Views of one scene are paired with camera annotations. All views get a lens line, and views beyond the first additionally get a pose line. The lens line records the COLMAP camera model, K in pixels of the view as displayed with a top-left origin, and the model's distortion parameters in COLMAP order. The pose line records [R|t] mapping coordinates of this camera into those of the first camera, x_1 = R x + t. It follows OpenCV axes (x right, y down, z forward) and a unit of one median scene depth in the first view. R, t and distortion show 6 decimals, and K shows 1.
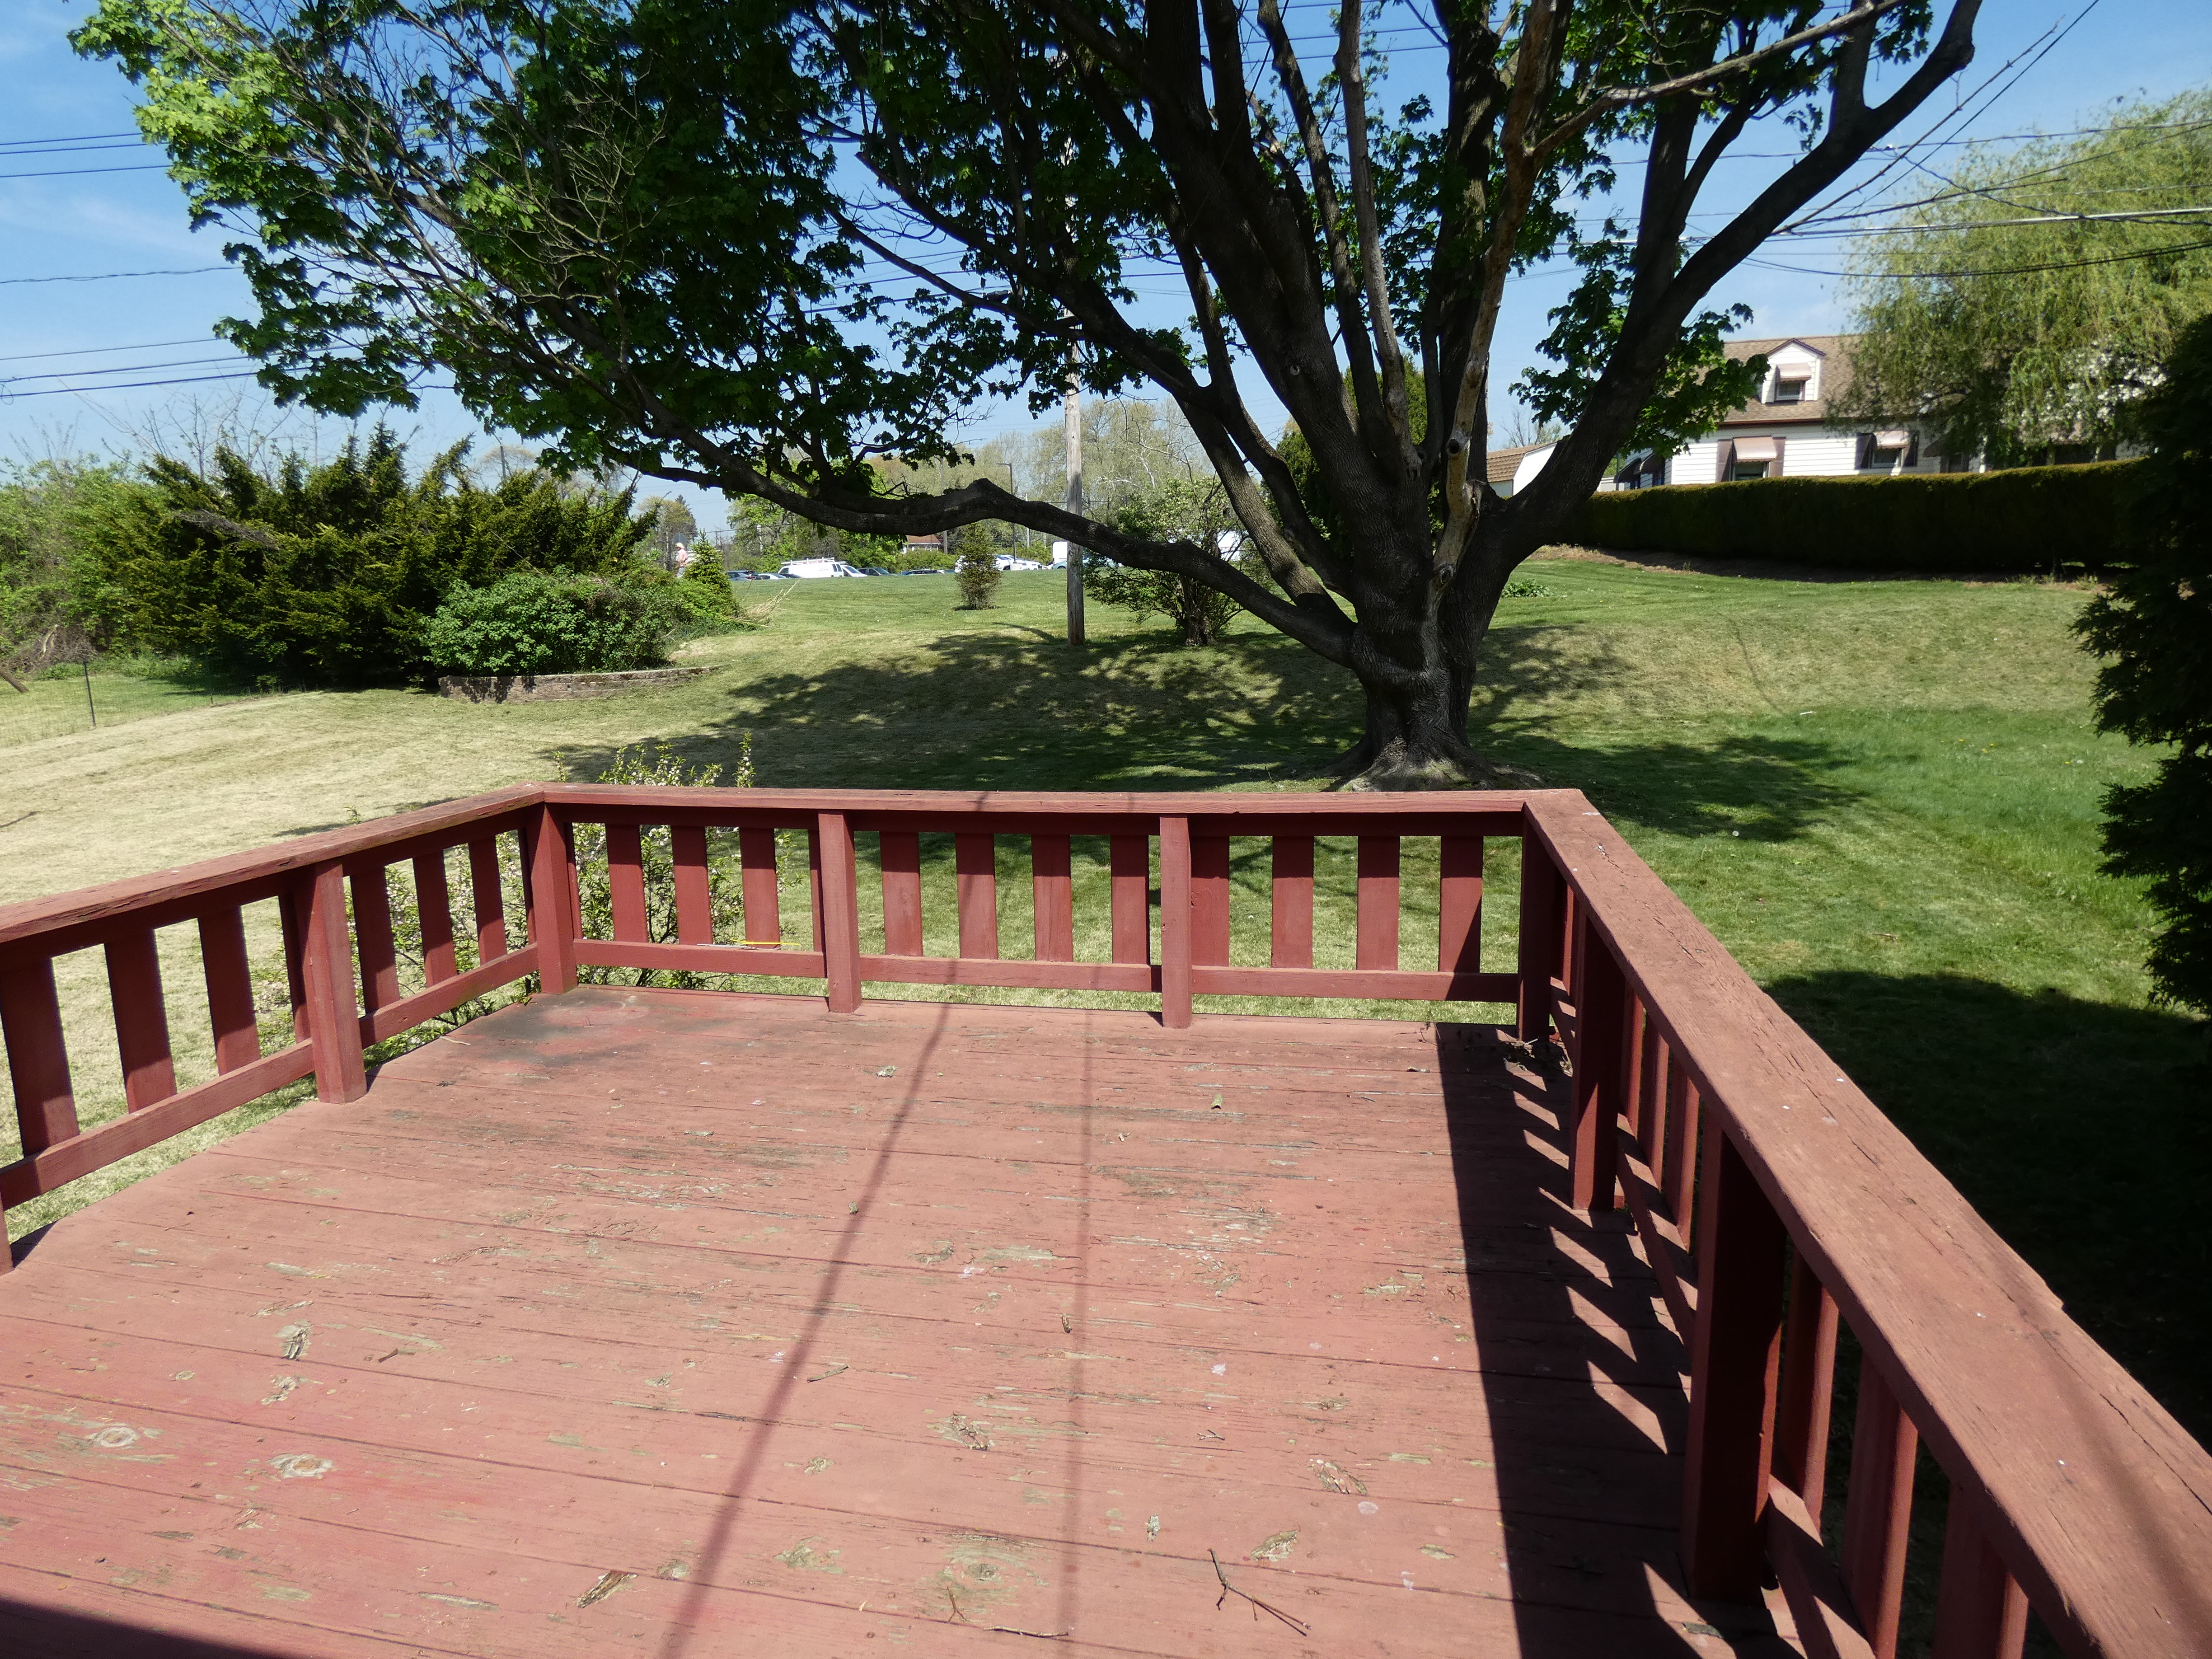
lens RADIAL K [[1313.9, 0, 1106.0], [0, 1313.9, 829.5], [0, 0, 1]] dist [-0.025731, -0.000352]
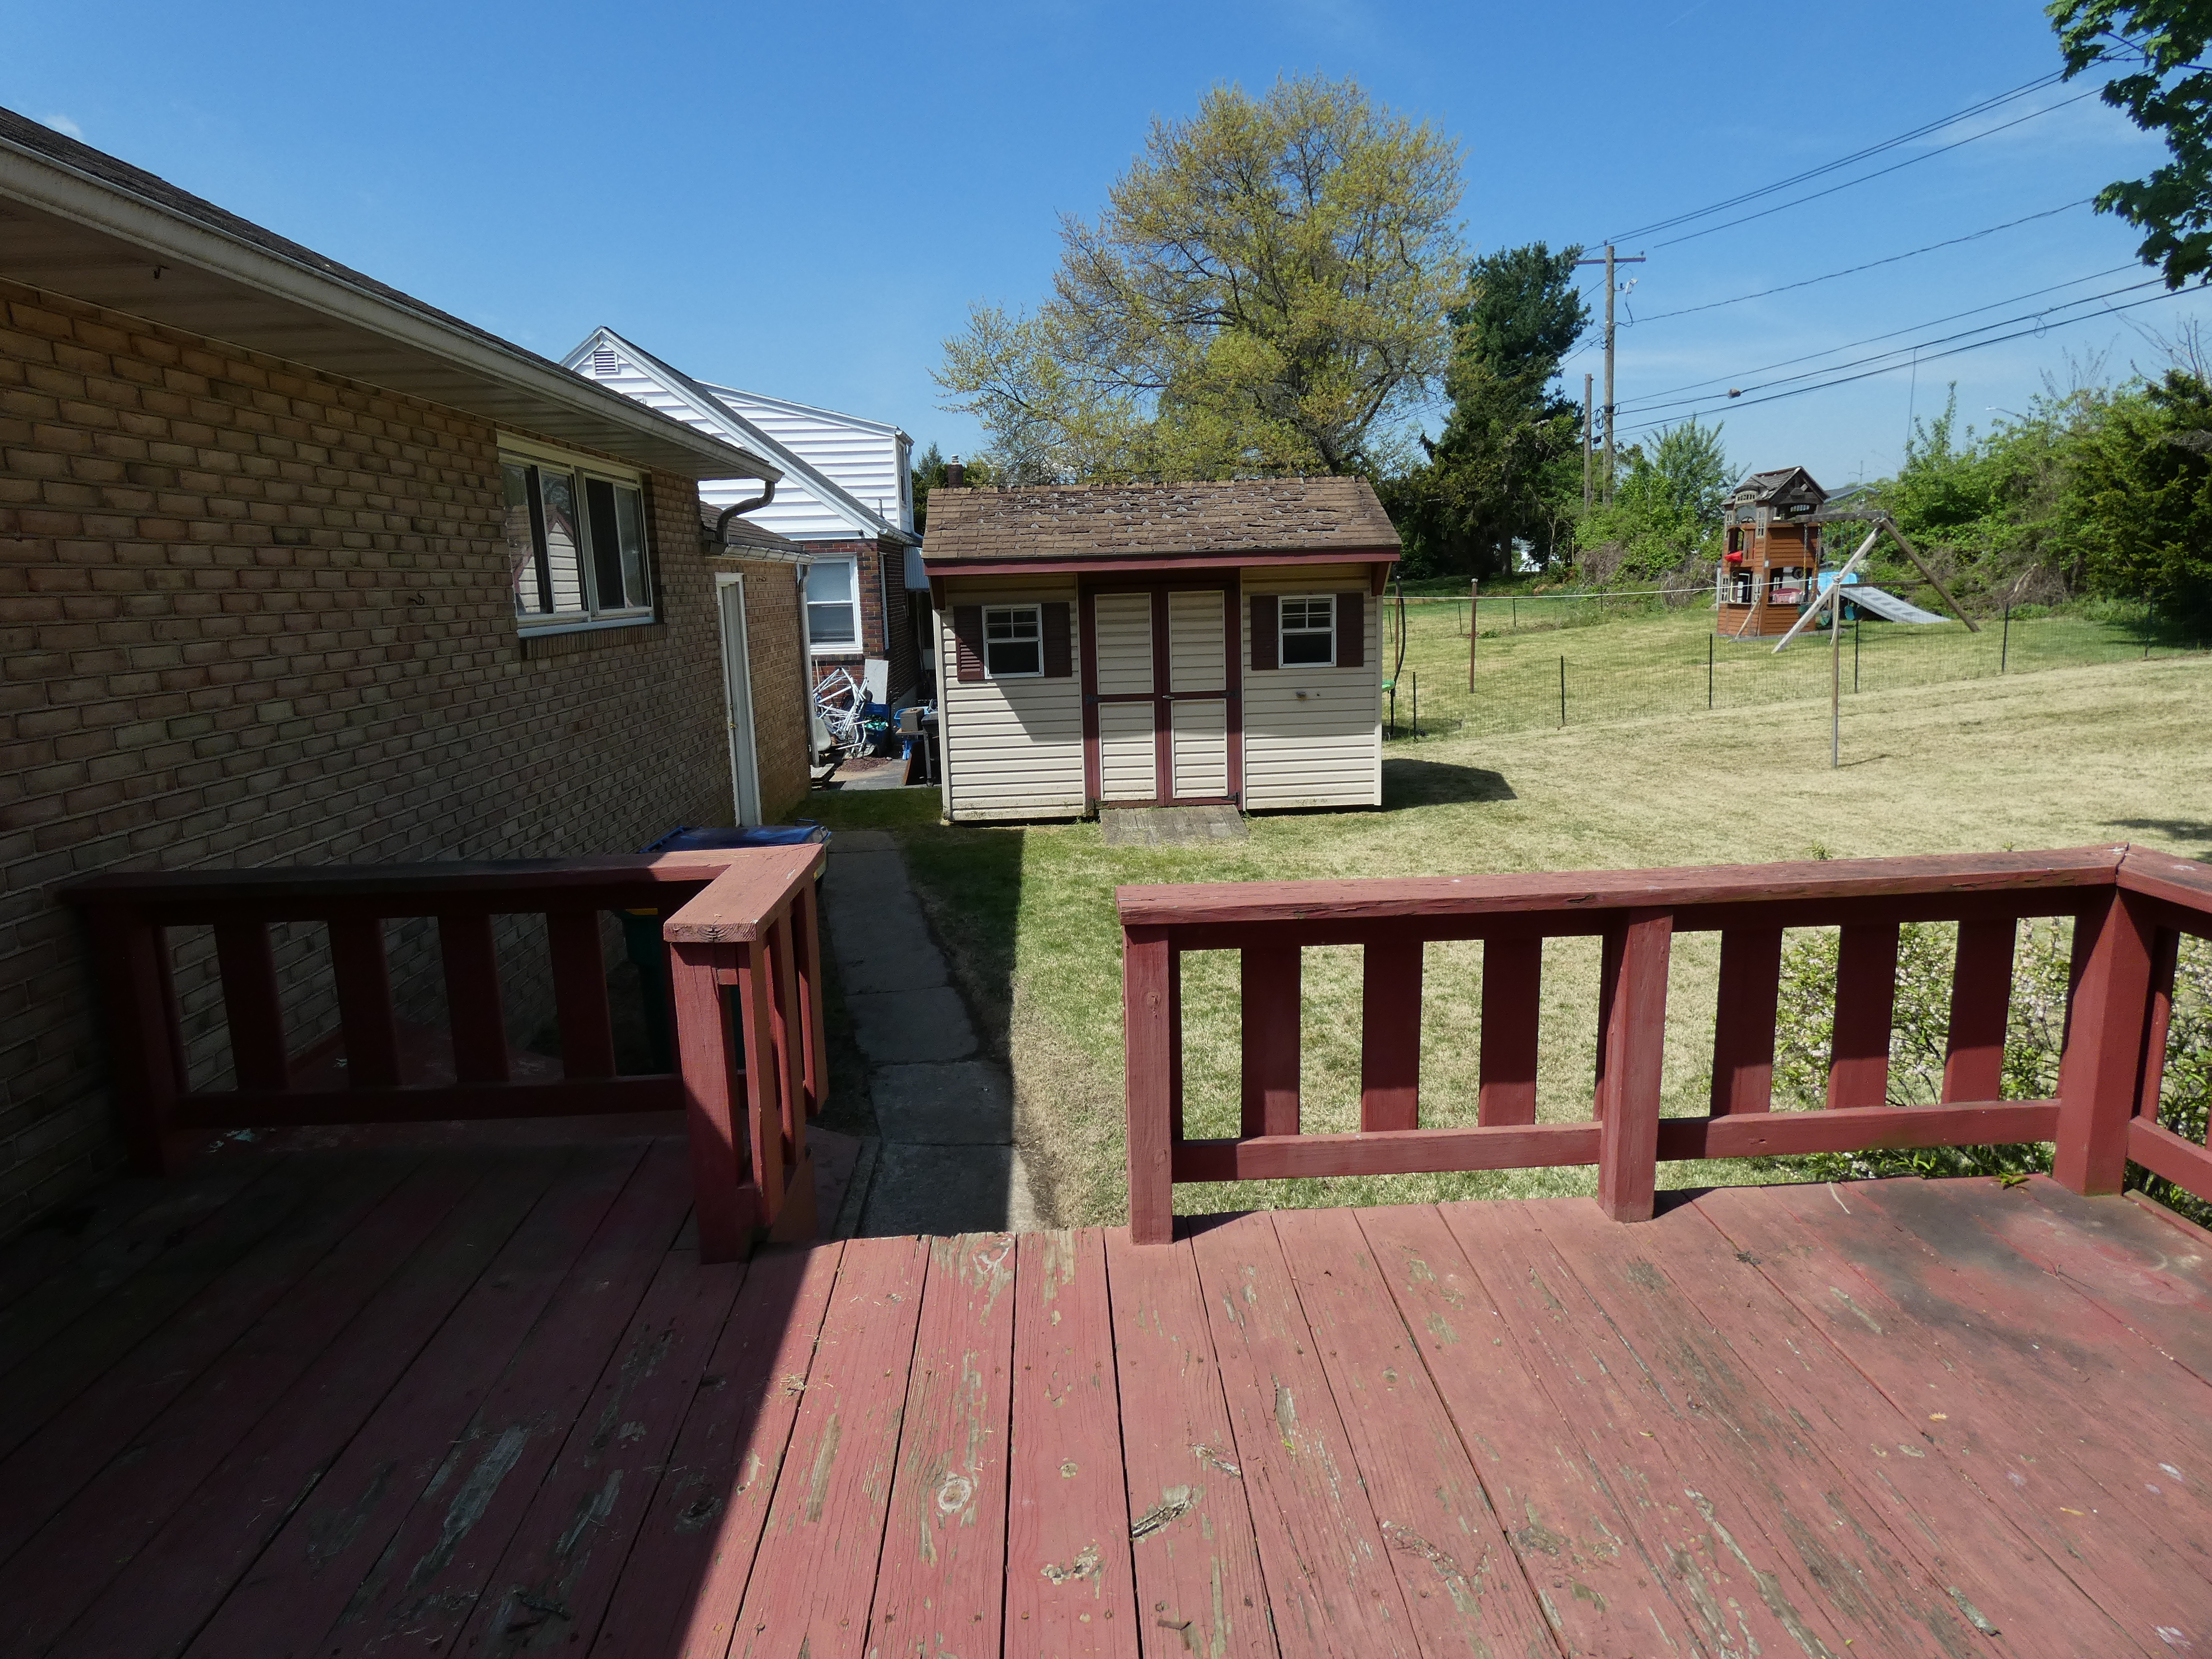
lens RADIAL K [[1329.2, 0, 1106.0], [0, 1329.2, 829.5], [0, 0, 1]] dist [-0.003034, 0.001543]
pose [[0.247564, 0.188477, -0.950362, 0.007757], [-0.147595, 0.976784, 0.155269, -0.018470], [0.957563, 0.101830, 0.269635, 0.098147]]
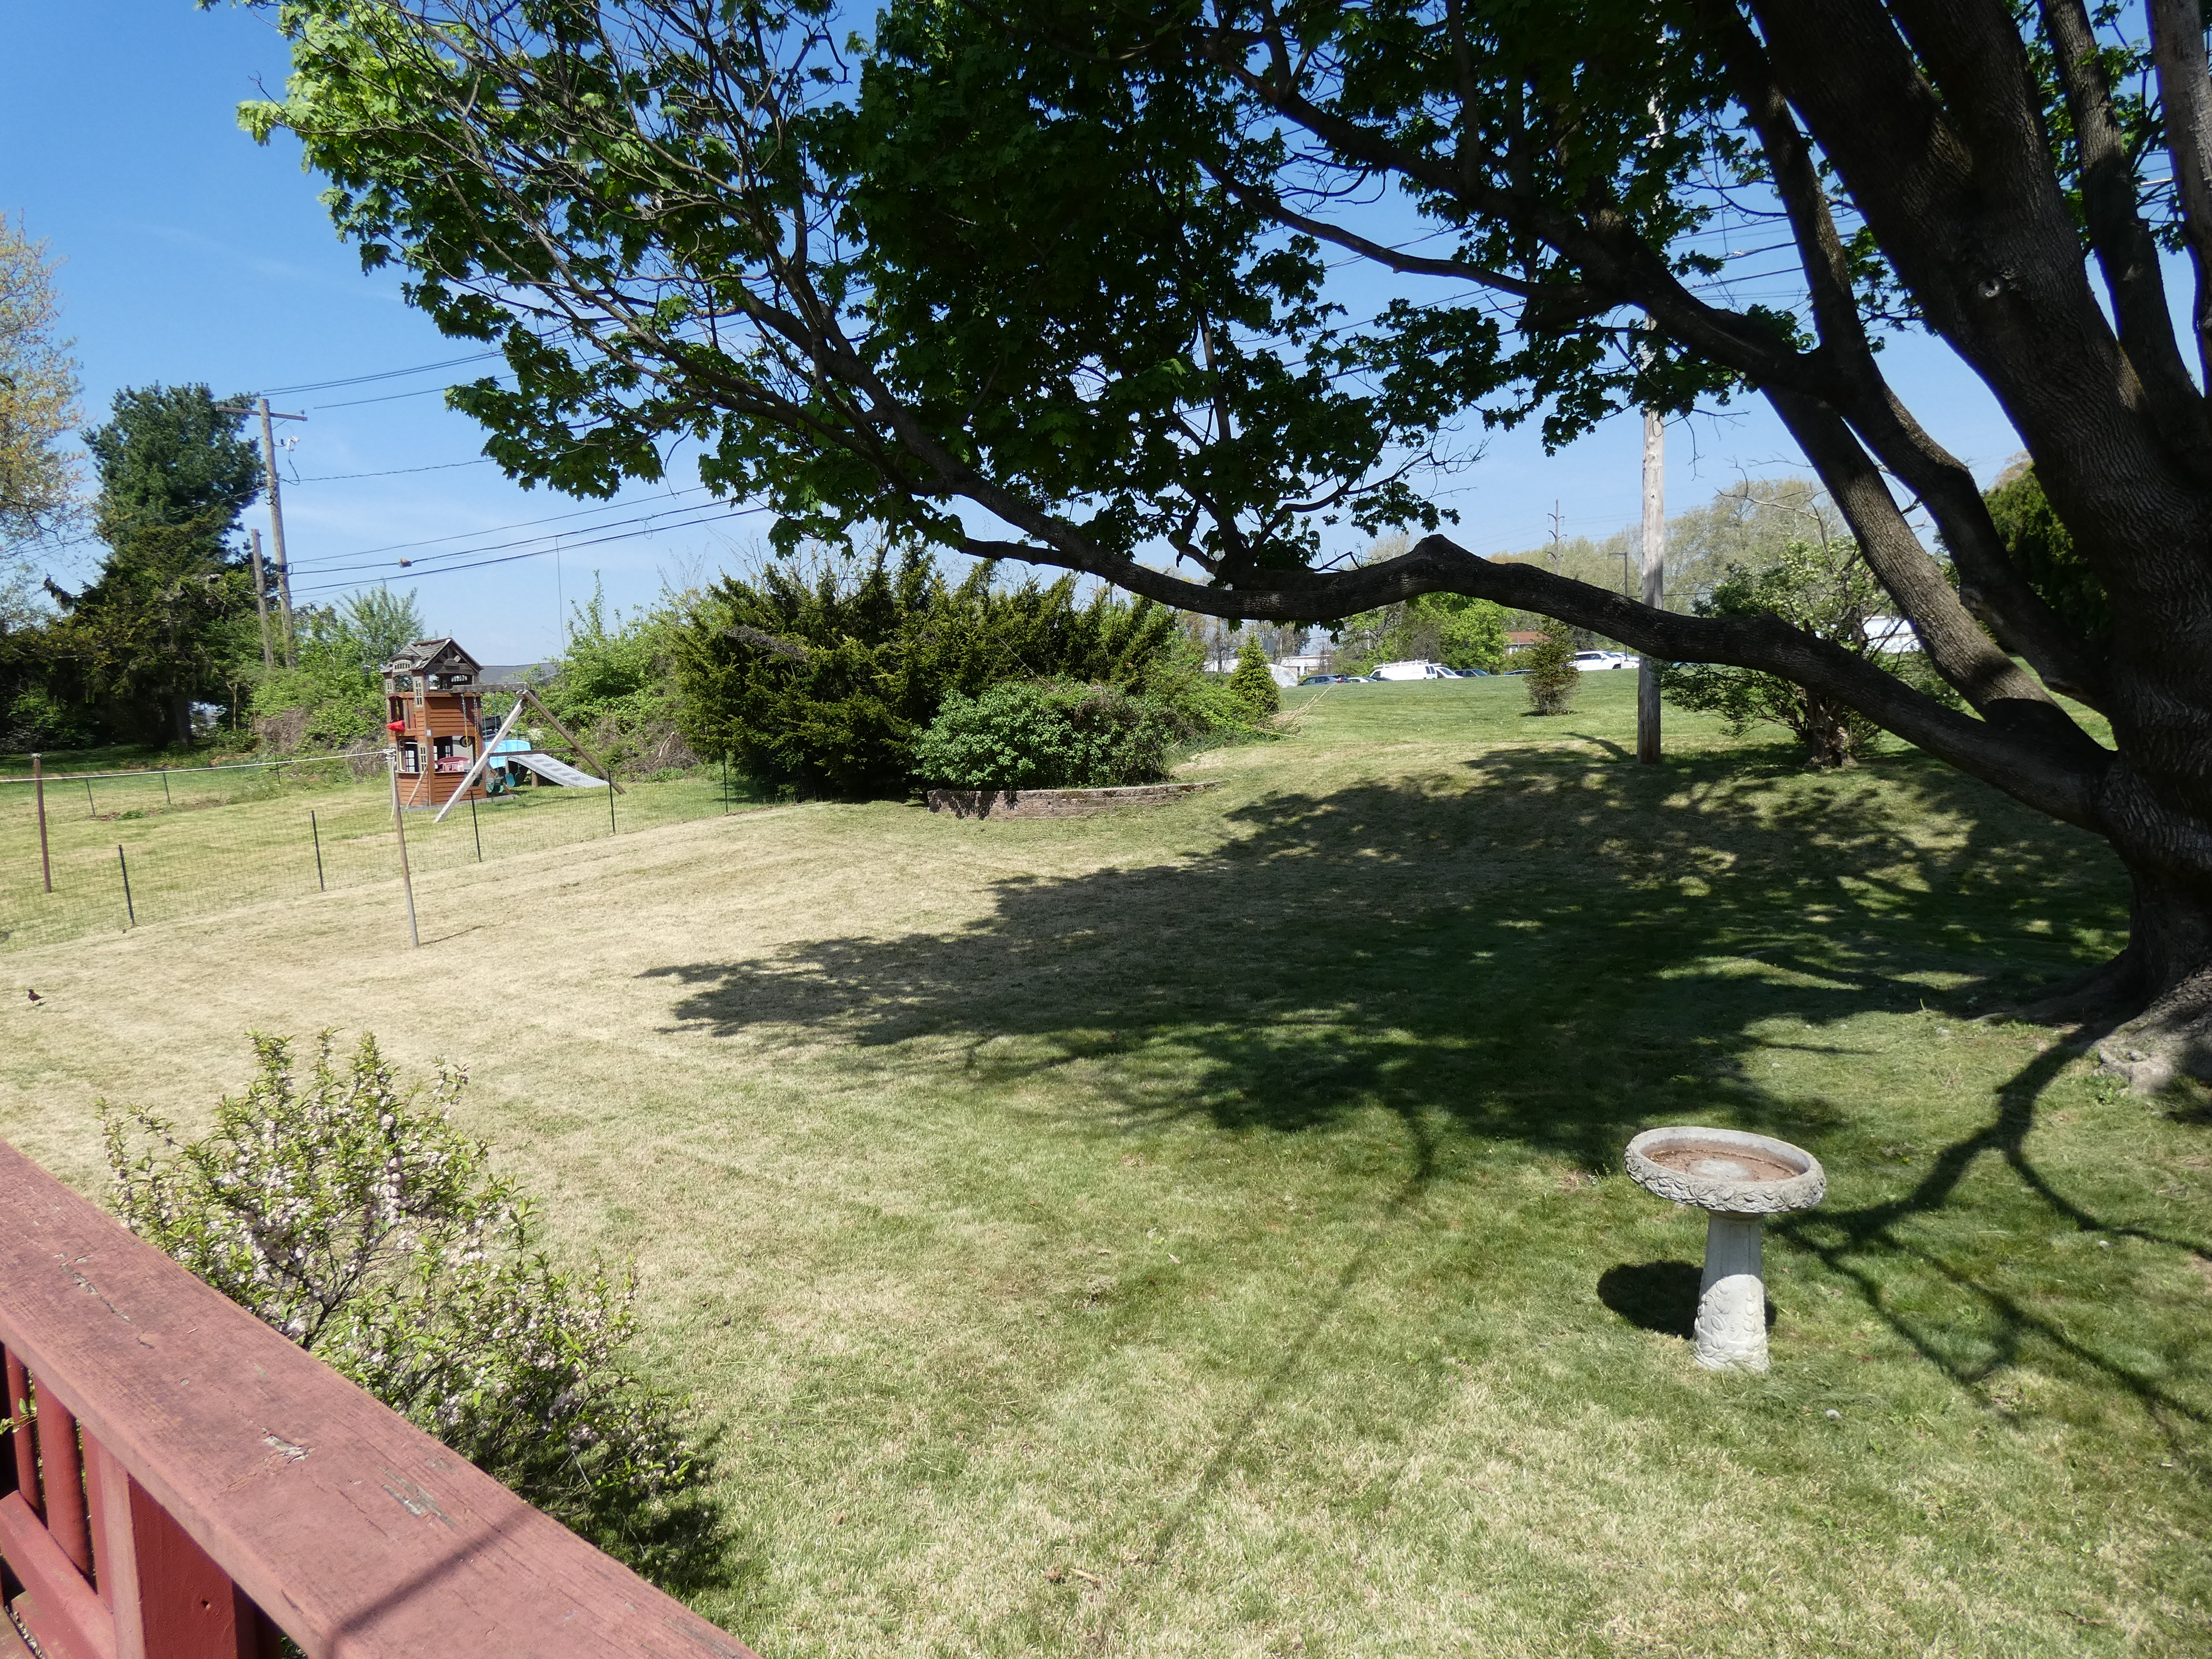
lens RADIAL K [[1323.1, 0, 1103.4], [0, 1323.1, 792.5], [0, 0, 1]] dist [-0.000200, -0.000906]
pose [[0.897106, 0.019238, -0.441396, 0.032325], [-0.065530, 0.993795, -0.089872, -0.037227], [0.436928, 0.109550, 0.892801, 0.194365]]
